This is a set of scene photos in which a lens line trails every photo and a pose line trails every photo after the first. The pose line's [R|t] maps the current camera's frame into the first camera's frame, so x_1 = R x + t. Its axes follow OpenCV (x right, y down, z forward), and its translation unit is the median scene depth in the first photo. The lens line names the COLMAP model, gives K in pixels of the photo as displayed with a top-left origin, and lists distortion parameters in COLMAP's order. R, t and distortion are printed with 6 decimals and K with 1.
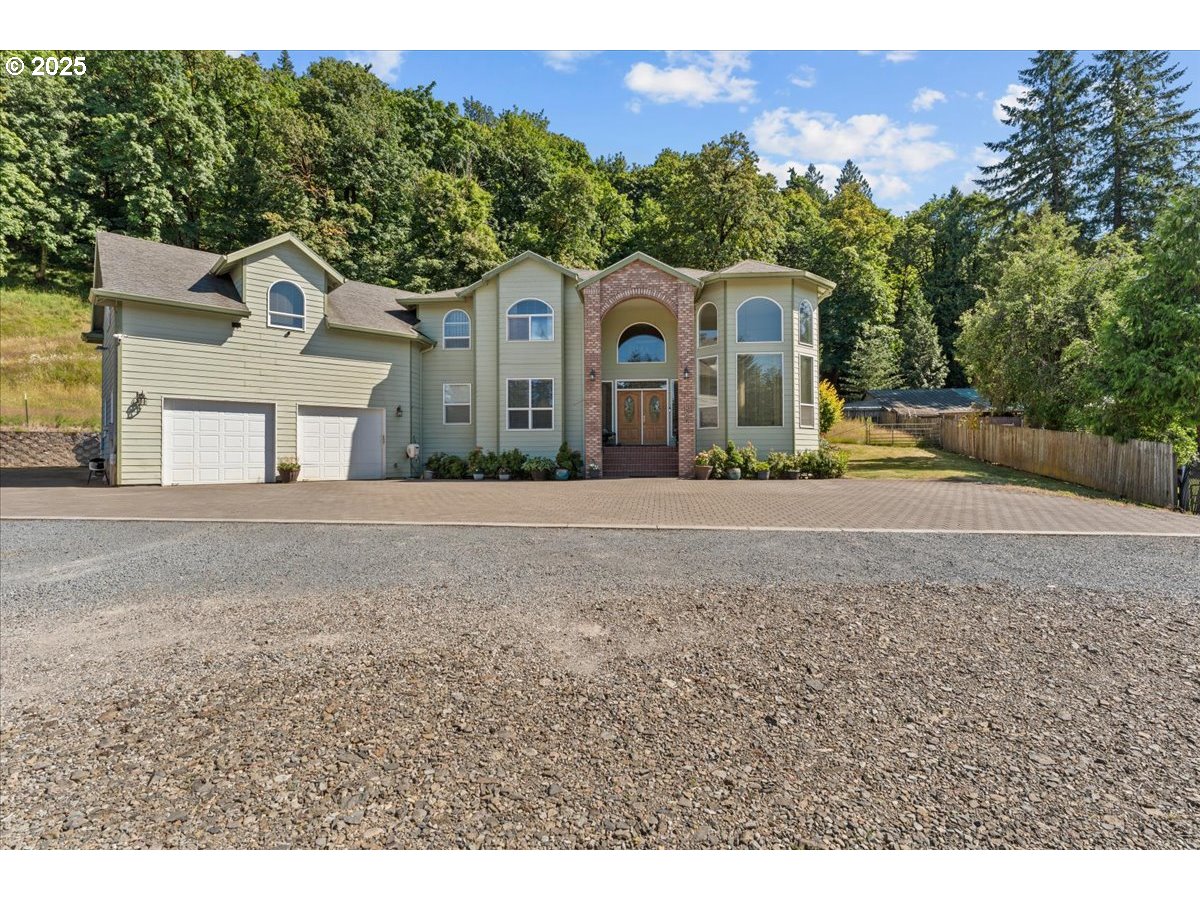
lens RADIAL K [[548.0, 0, 594.9], [0, 548.0, 435.2], [0, 0, 1]] dist [-0.002842, -0.000218]
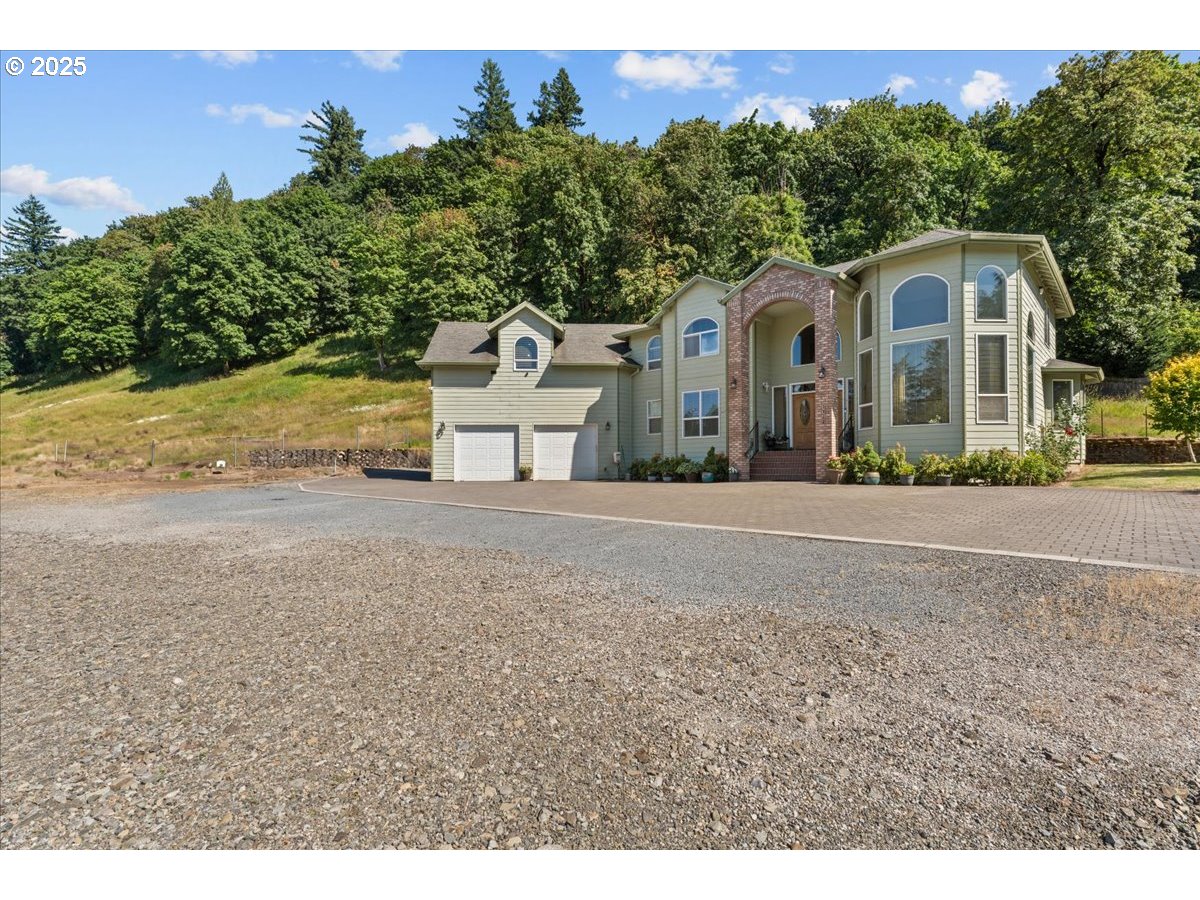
lens RADIAL K [[513.3, 0, 600.0], [0, 513.3, 450.0], [0, 0, 1]] dist [-0.001438, -0.000172]
pose [[0.816003, -0.019839, -0.577707, 0.321684], [0.027772, 0.999602, 0.004899, 0.005897], [0.577380, -0.020042, 0.816229, 0.037610]]
